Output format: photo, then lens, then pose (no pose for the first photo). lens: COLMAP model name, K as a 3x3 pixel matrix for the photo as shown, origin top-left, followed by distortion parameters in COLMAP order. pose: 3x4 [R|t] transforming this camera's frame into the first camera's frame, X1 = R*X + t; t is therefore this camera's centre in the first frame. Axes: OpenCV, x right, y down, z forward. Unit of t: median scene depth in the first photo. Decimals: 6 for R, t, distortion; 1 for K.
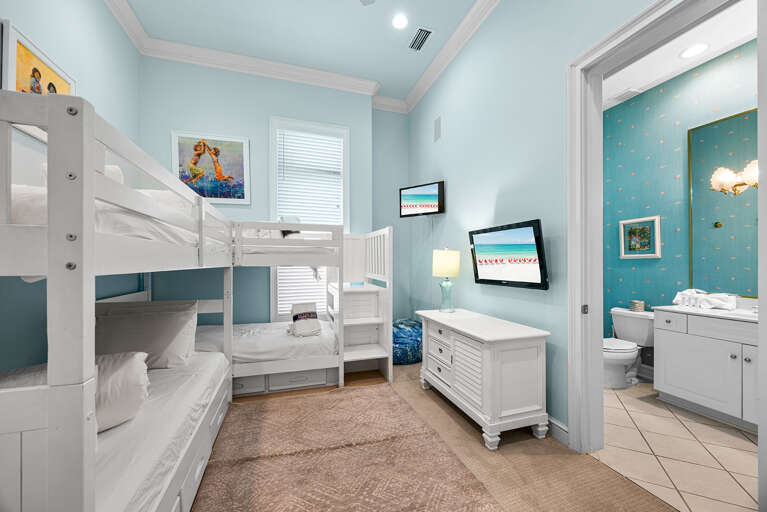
lens RADIAL K [[298.3, 0, 395.6], [0, 298.3, 261.2], [0, 0, 1]] dist [-0.002286, -0.000421]
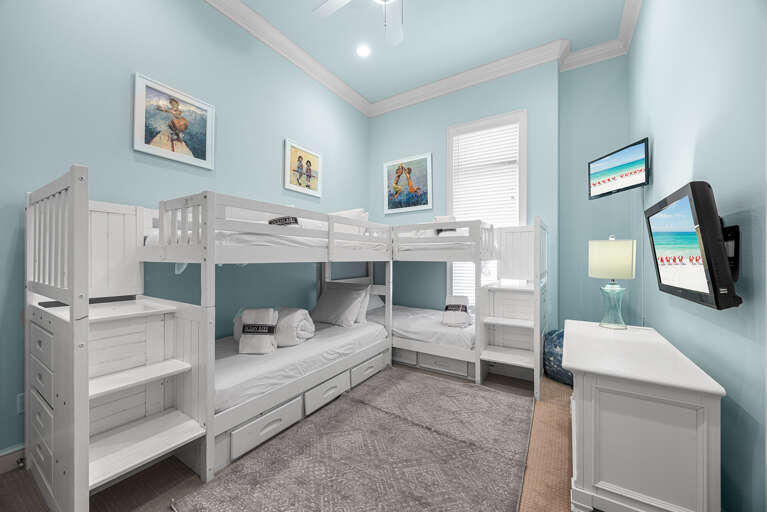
lens RADIAL K [[300.3, 0, 383.5], [0, 300.3, 256.0], [0, 0, 1]] dist [-0.001346, -0.000041]
pose [[0.625265, -0.003483, -0.780405, 0.390295], [0.003067, 0.999993, -0.002006, -0.000786], [0.780406, -0.001140, 0.625272, 0.132498]]
